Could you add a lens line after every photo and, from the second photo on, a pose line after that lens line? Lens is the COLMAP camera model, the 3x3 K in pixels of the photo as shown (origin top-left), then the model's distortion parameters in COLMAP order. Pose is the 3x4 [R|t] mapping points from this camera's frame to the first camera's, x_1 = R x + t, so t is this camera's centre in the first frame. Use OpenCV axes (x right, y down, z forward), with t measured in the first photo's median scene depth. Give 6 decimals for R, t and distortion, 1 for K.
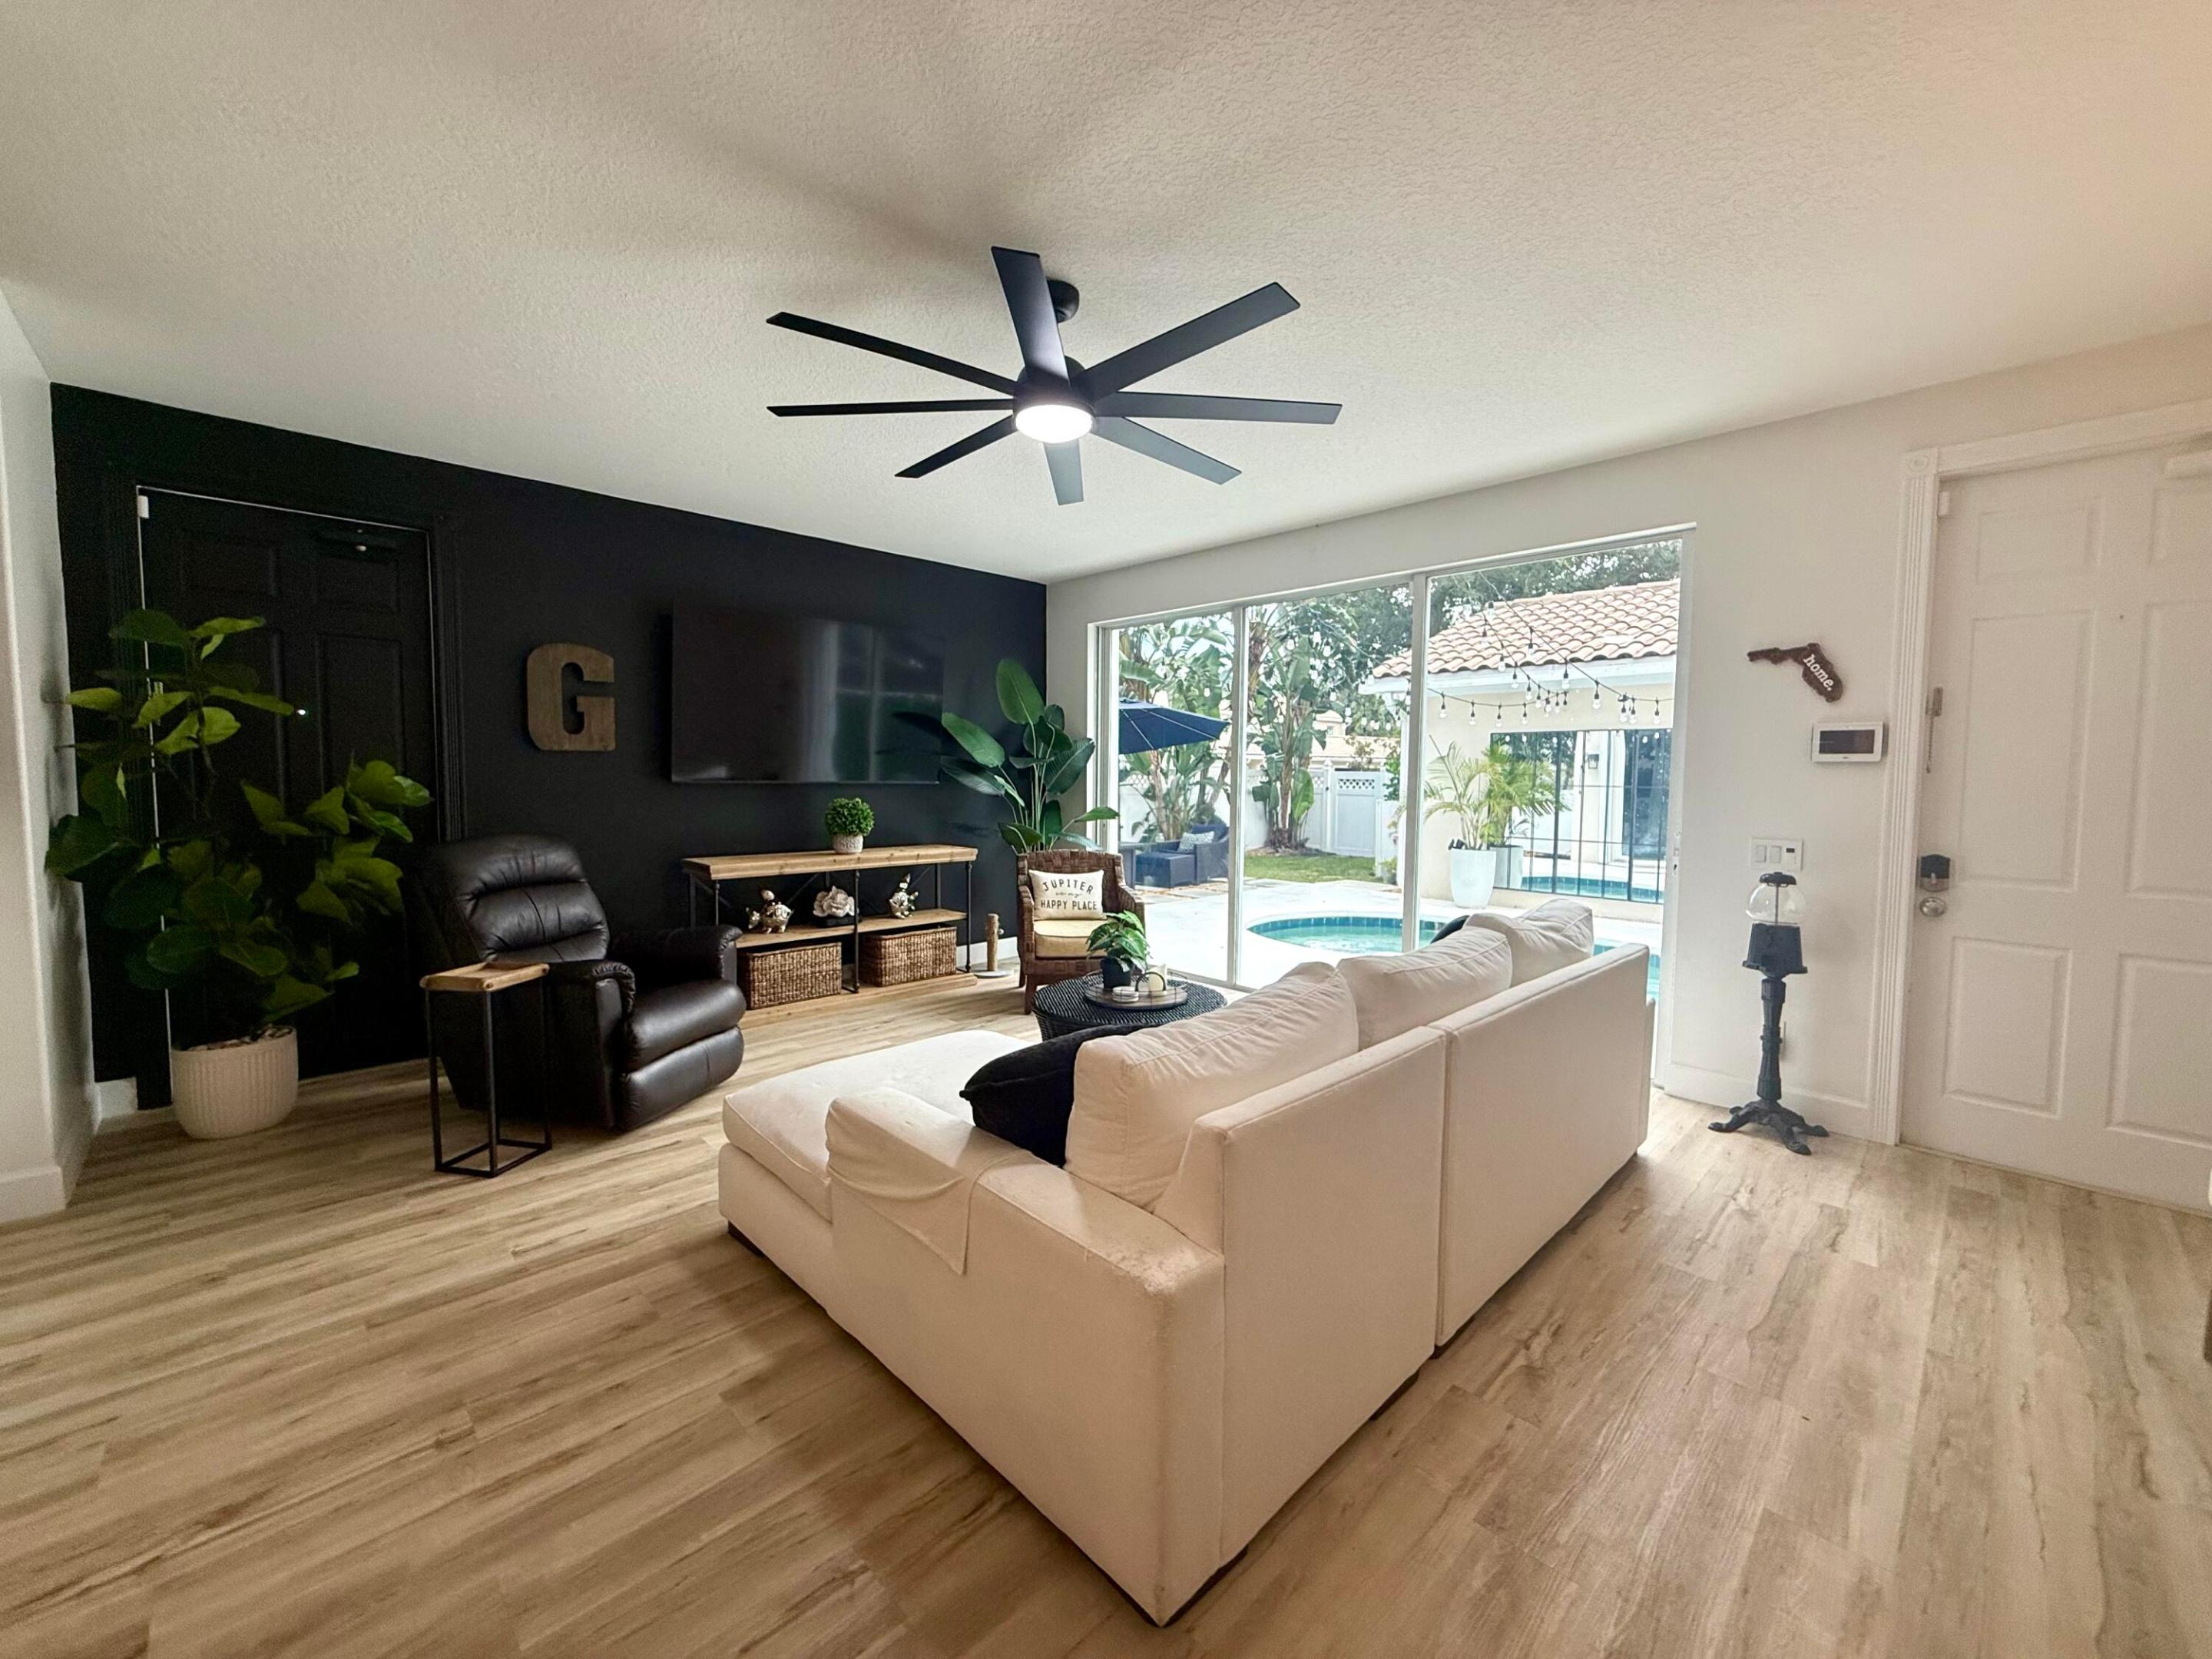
lens RADIAL K [[880.2, 0, 1099.8], [0, 880.2, 822.7], [0, 0, 1]] dist [-0.001299, 0.000418]
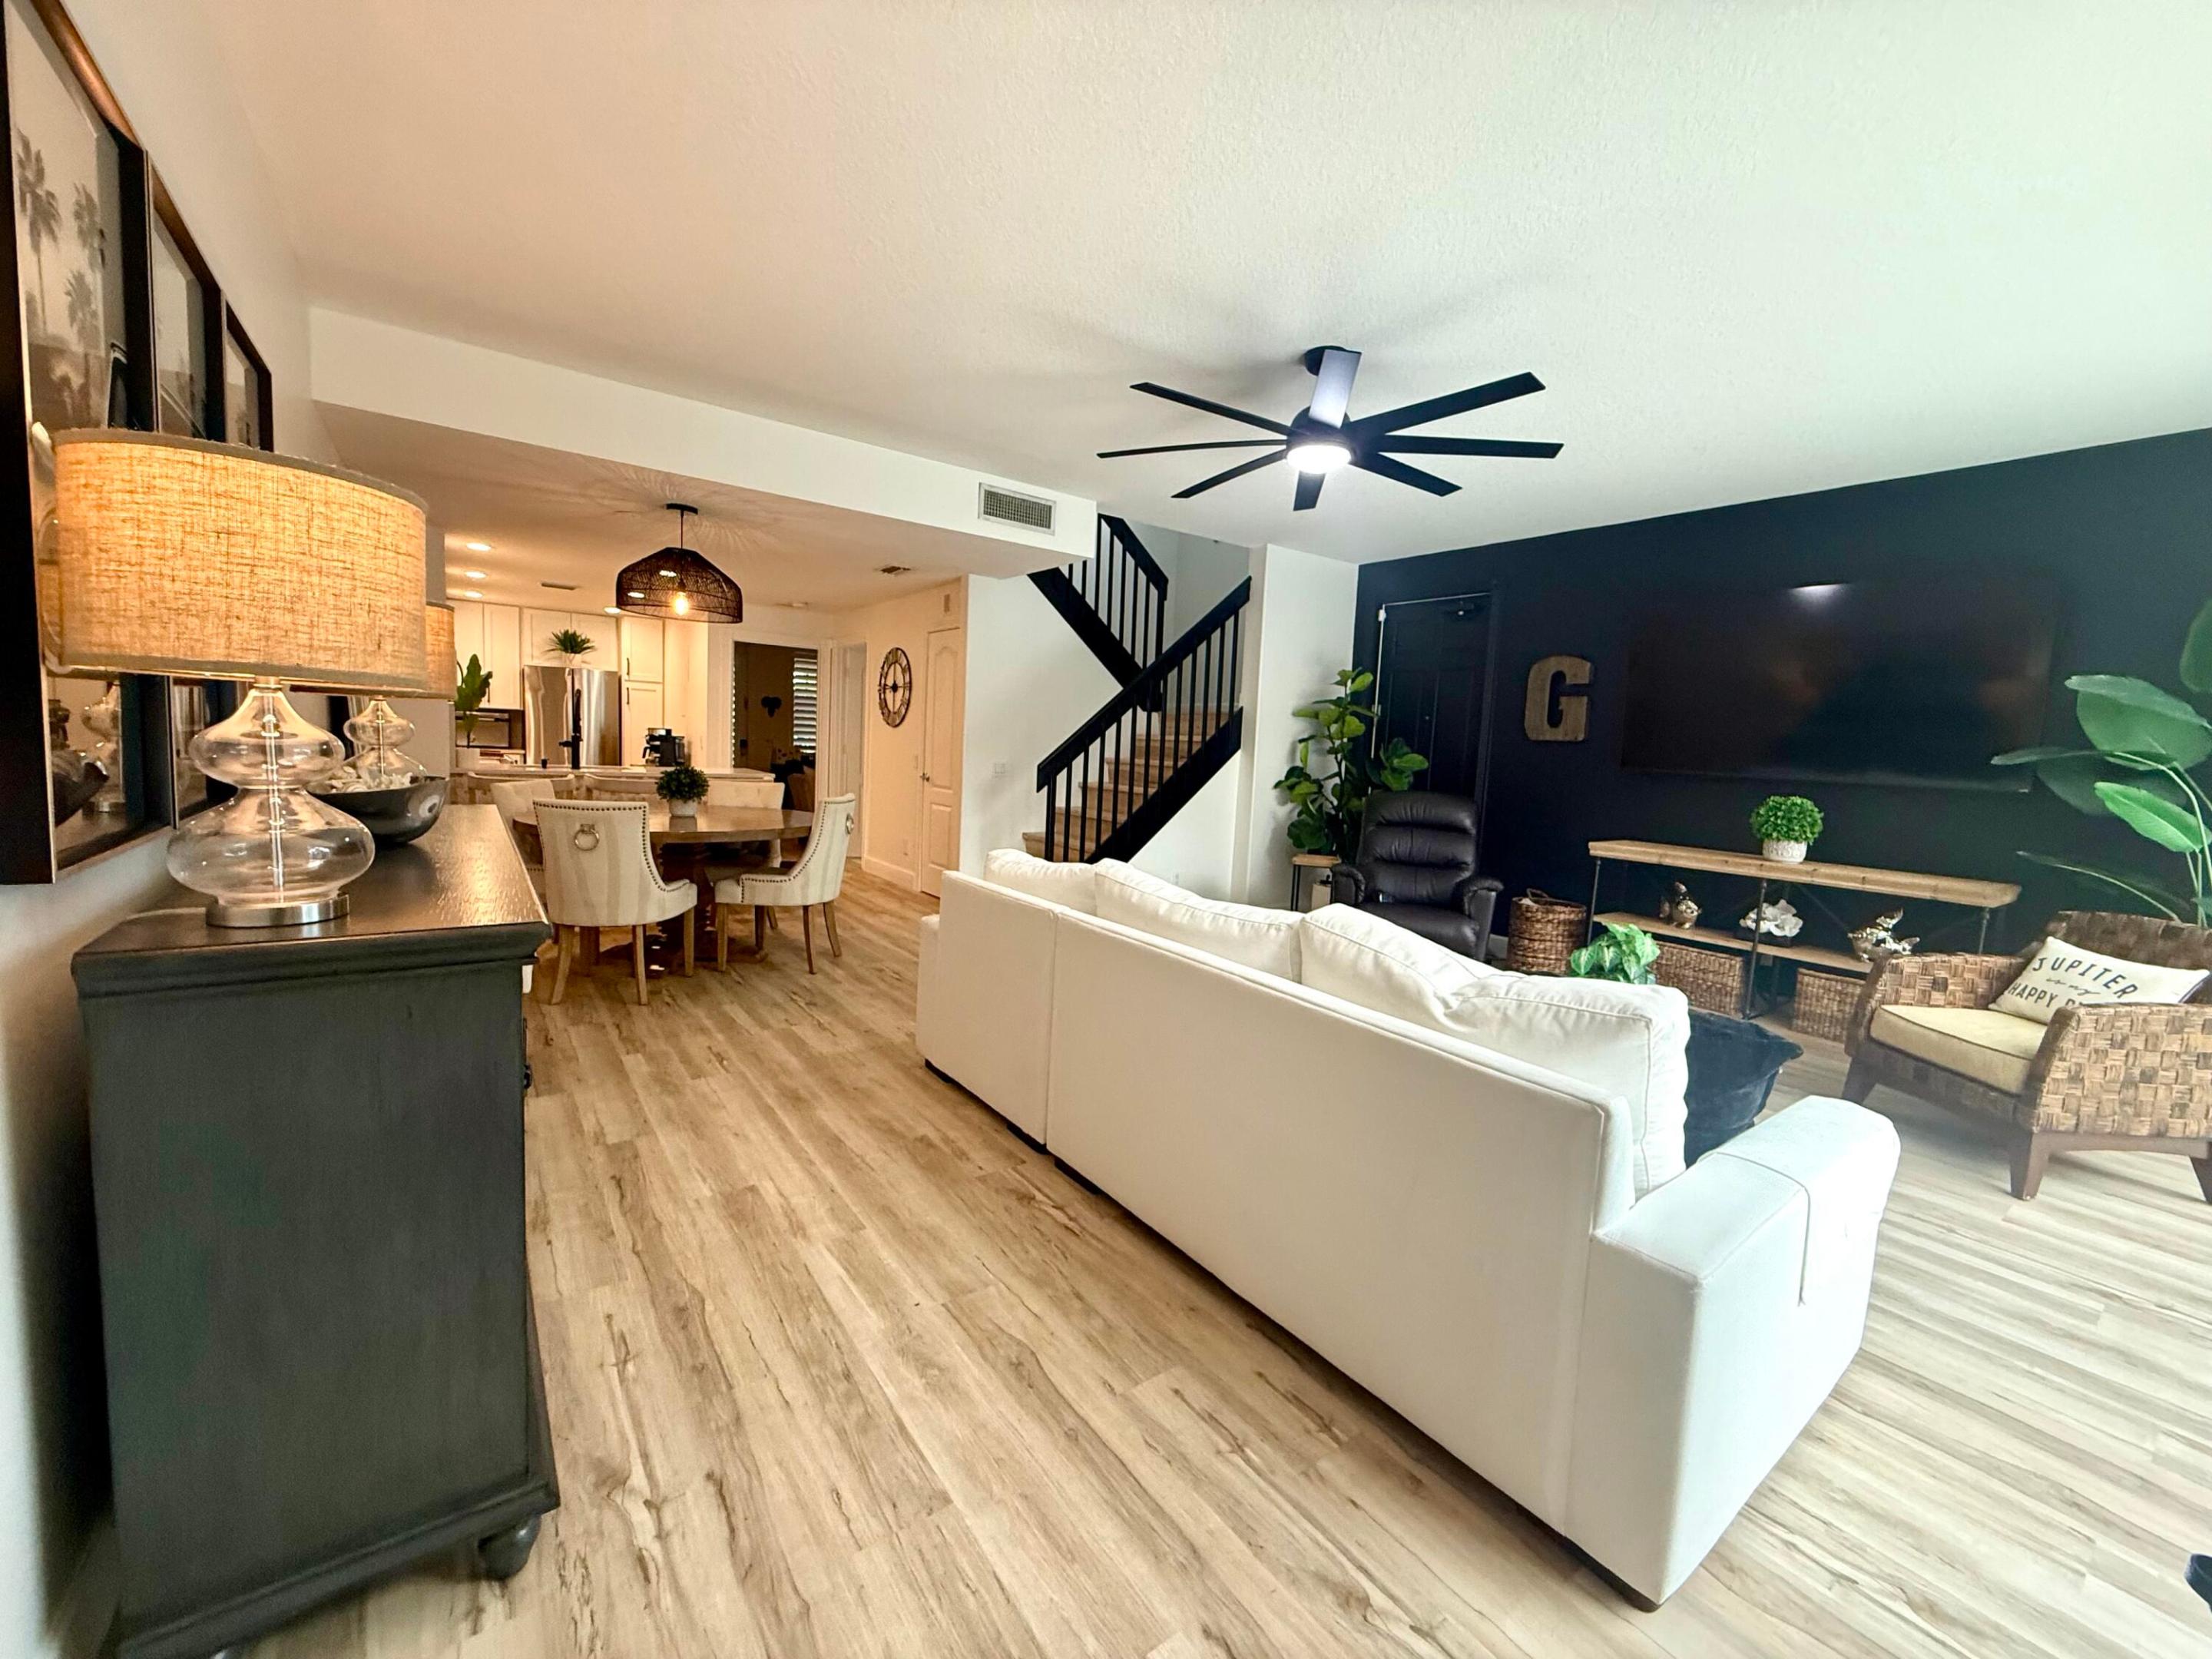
lens RADIAL K [[880.2, 0, 1100.4], [0, 880.2, 824.3], [0, 0, 1]] dist [-0.001299, 0.000418]
pose [[-0.142094, 0.075951, -0.986935, 1.251755], [-0.106240, 0.990122, 0.091492, -0.016424], [0.984135, 0.117853, -0.132621, 0.906520]]
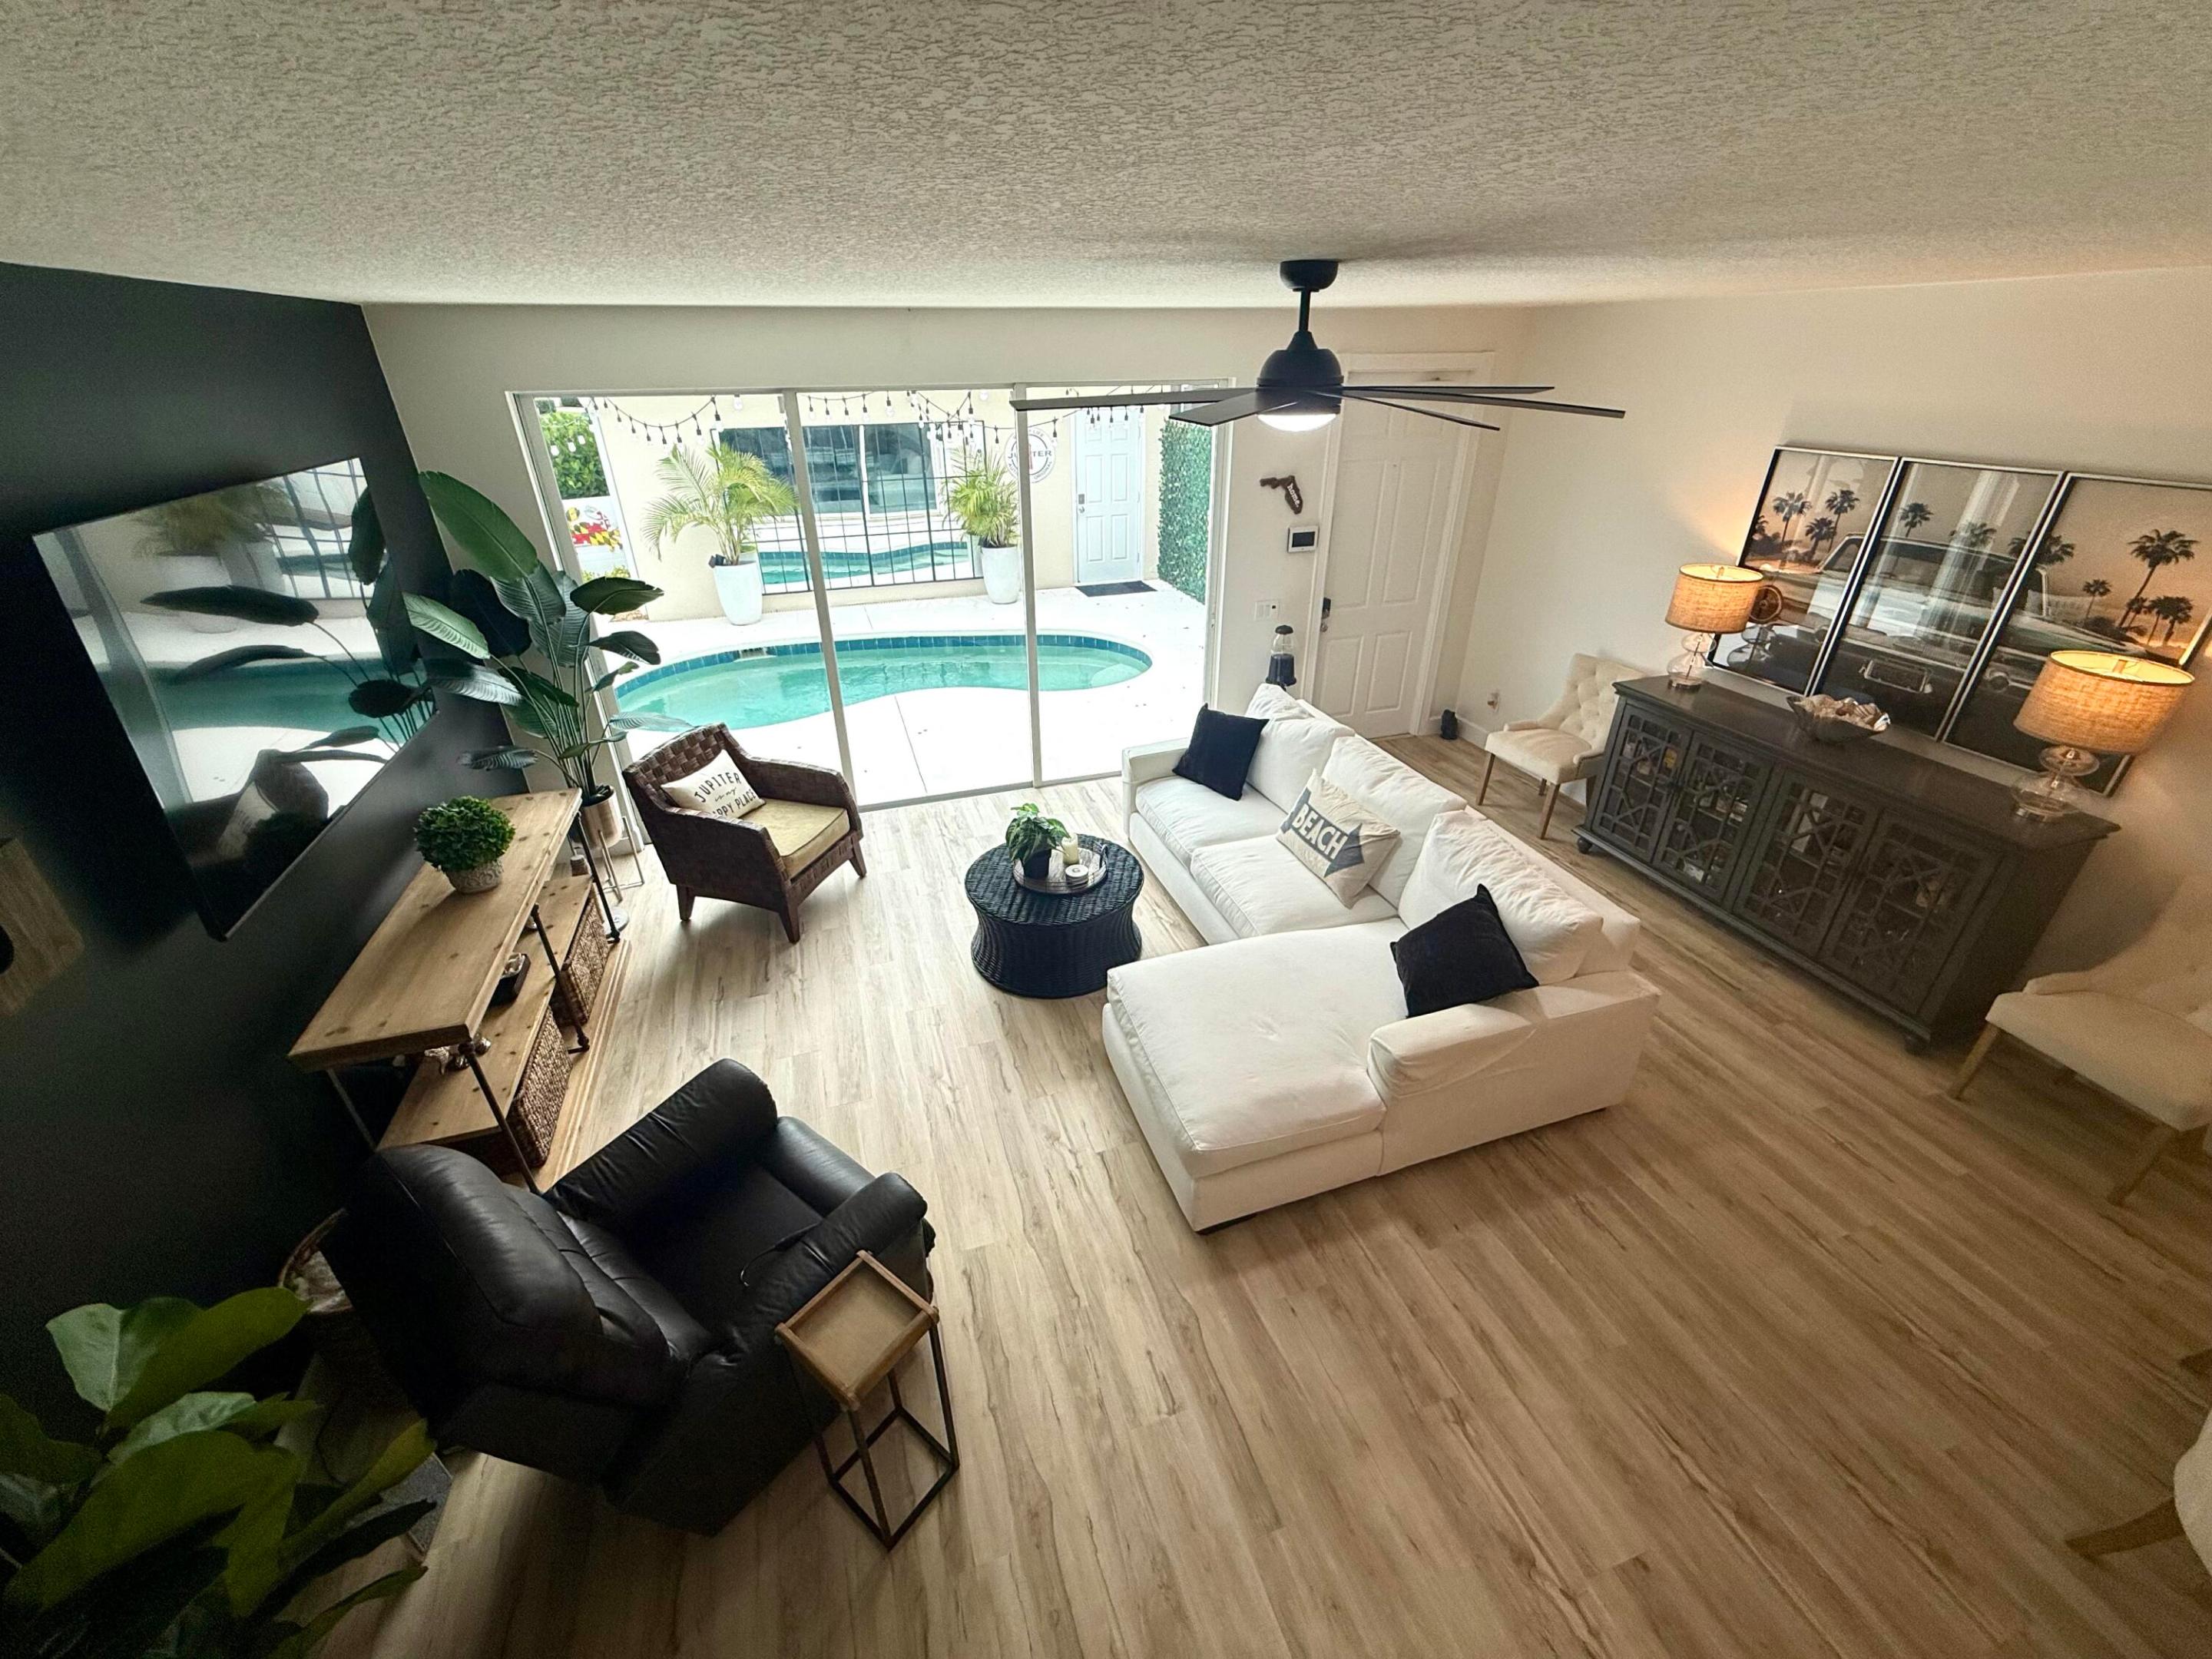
lens RADIAL K [[880.2, 0, 1099.8], [0, 880.2, 823.4], [0, 0, 1]] dist [-0.001299, 0.000418]
pose [[0.441489, -0.432450, 0.786178, -1.094316], [0.062018, 0.888803, 0.454074, -0.496503], [-0.895121, -0.151711, 0.419216, 0.704918]]
